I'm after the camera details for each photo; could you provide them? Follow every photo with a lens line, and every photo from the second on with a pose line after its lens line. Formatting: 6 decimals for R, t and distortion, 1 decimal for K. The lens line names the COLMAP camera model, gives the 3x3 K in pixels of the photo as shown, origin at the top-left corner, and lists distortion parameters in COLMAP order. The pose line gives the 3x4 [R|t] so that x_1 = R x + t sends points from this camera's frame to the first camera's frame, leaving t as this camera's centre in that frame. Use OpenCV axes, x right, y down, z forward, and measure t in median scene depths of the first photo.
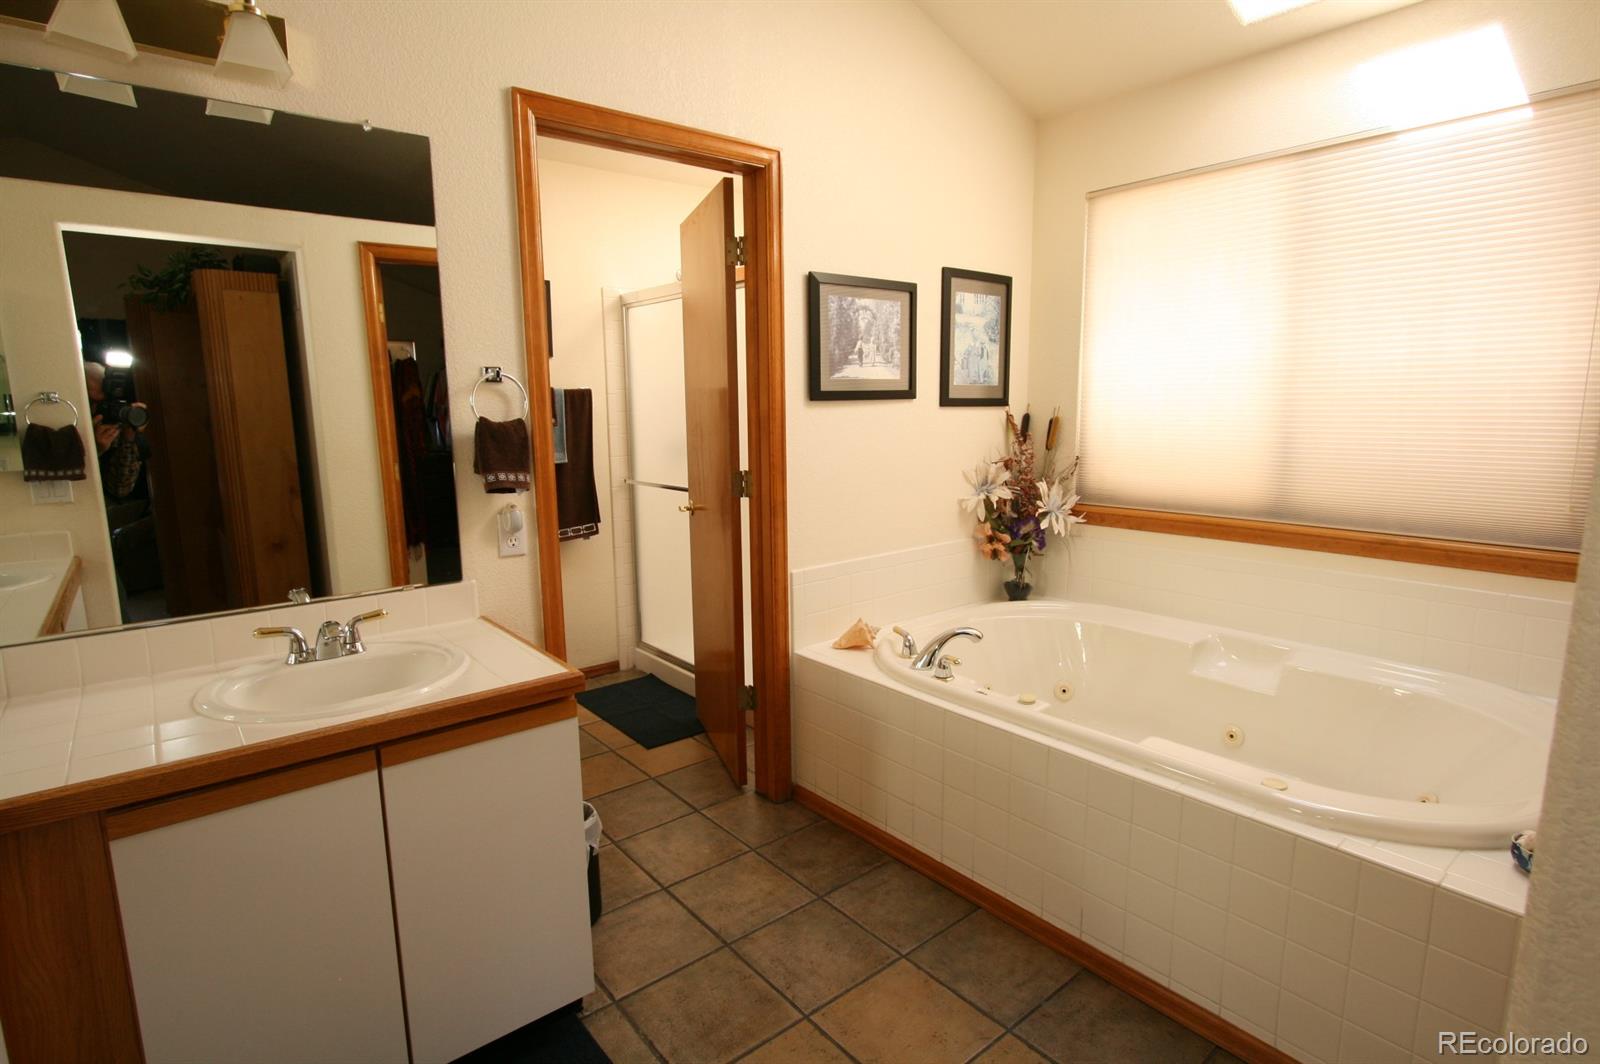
lens RADIAL K [[813.6, 0, 786.4], [0, 813.6, 531.0], [0, 0, 1]] dist [-0.016048, 0.003679]
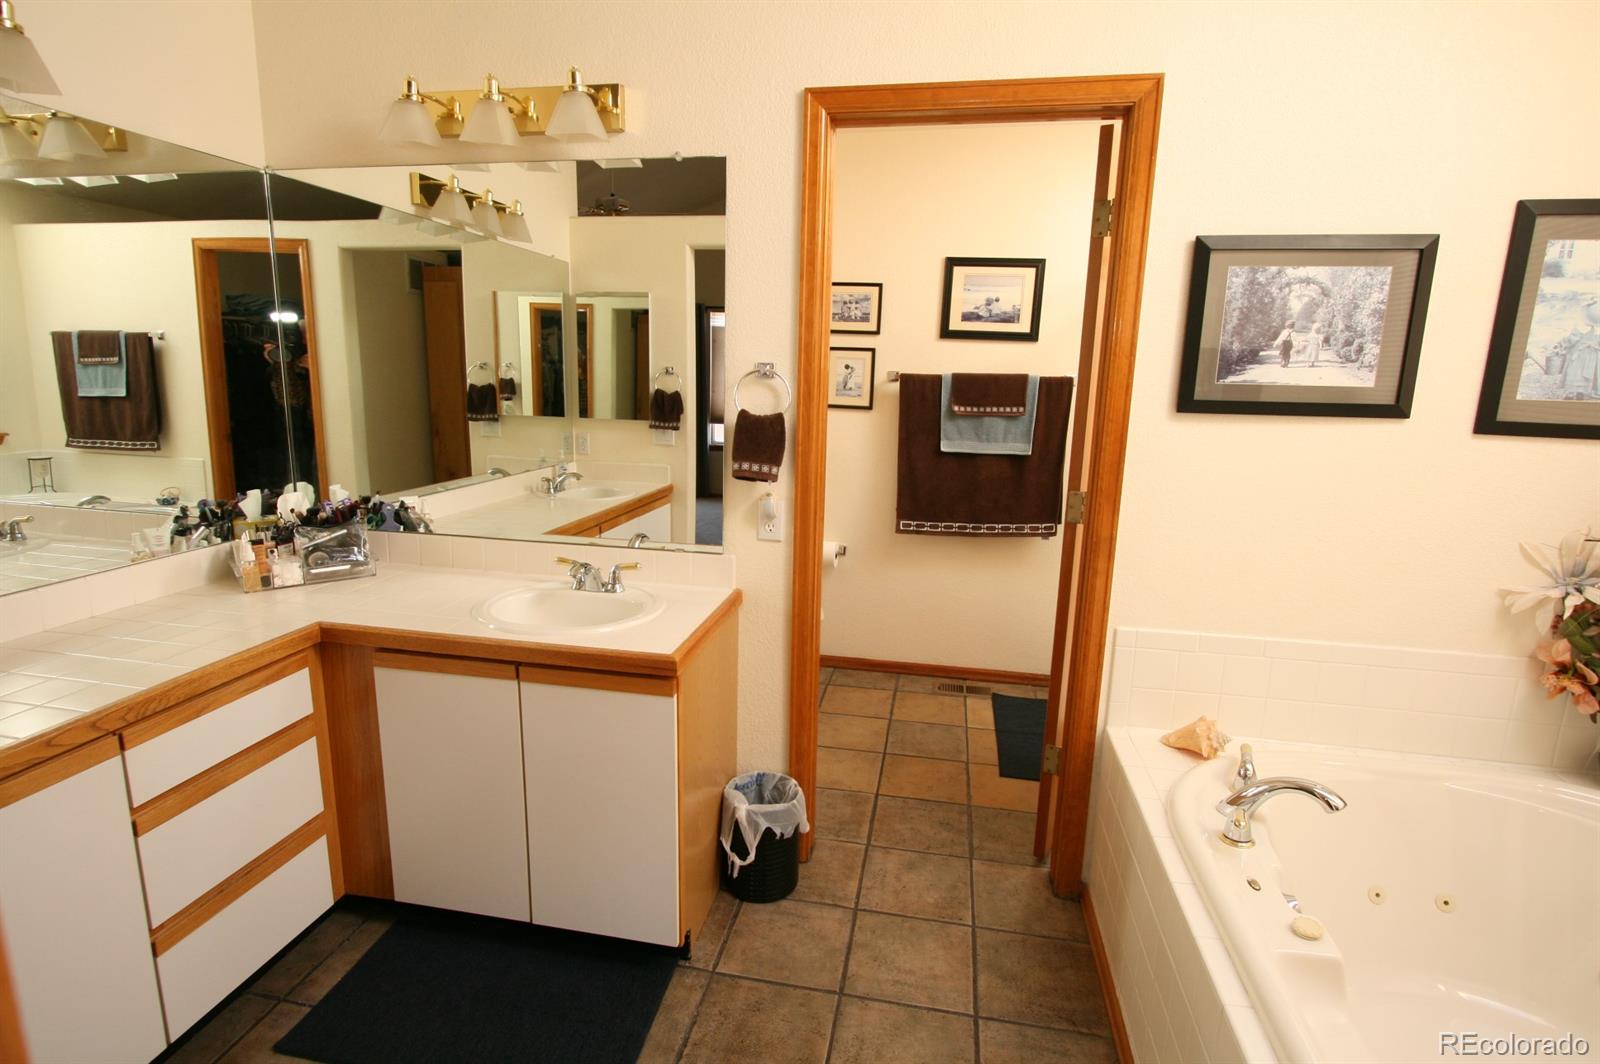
lens RADIAL K [[813.6, 0, 787.9], [0, 813.6, 533.4], [0, 0, 1]] dist [-0.016048, 0.003679]
pose [[0.638772, 0.180926, -0.747821, 0.377219], [-0.150829, 0.982546, 0.108881, -0.077955], [0.754468, 0.043243, 0.654911, 0.249450]]
